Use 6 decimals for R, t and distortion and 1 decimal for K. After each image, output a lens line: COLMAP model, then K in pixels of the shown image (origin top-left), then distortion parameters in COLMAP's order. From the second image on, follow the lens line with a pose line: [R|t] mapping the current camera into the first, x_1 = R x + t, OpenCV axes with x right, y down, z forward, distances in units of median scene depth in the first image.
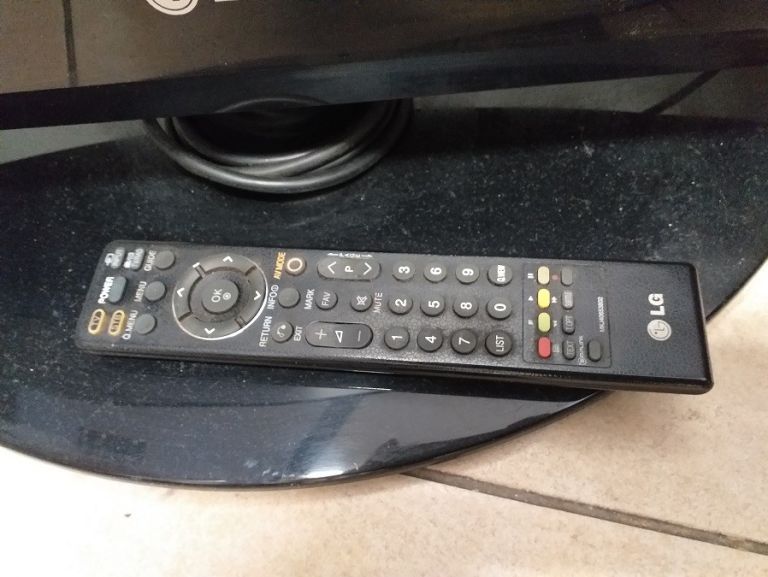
lens RADIAL K [[609.4, 0, 384.6], [0, 609.4, 290.7], [0, 0, 1]] dist [-0.065045, -0.009964]
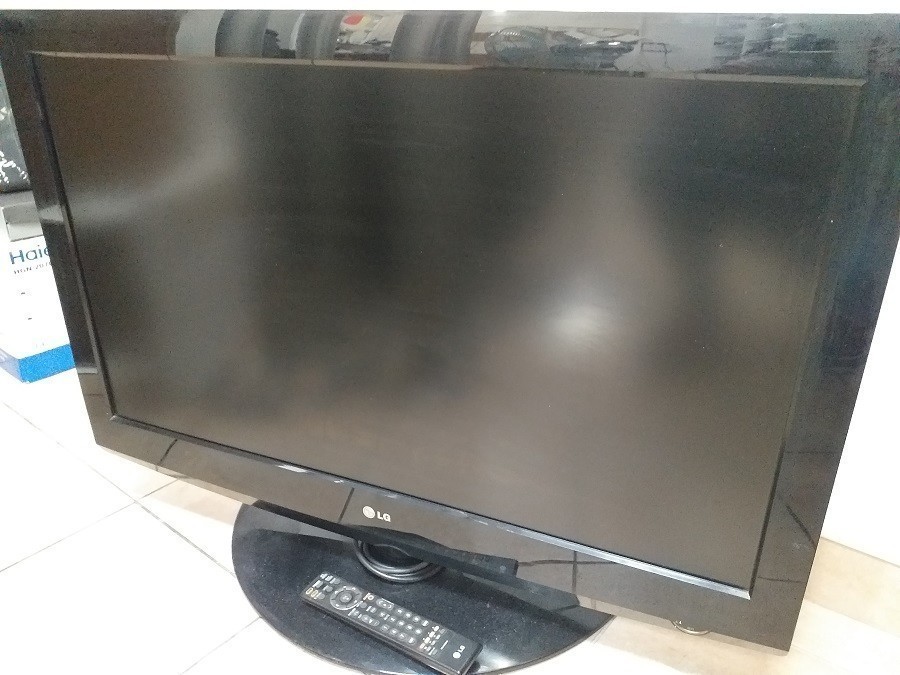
lens RADIAL K [[714.1, 0, 456.3], [0, 714.1, 336.1], [0, 0, 1]] dist [-0.065045, -0.009964]
pose [[0.894953, 0.230200, -0.382186, 1.314287], [-0.411526, 0.756823, -0.507804, 0.598270], [0.172351, 0.611741, 0.772055, -2.539060]]
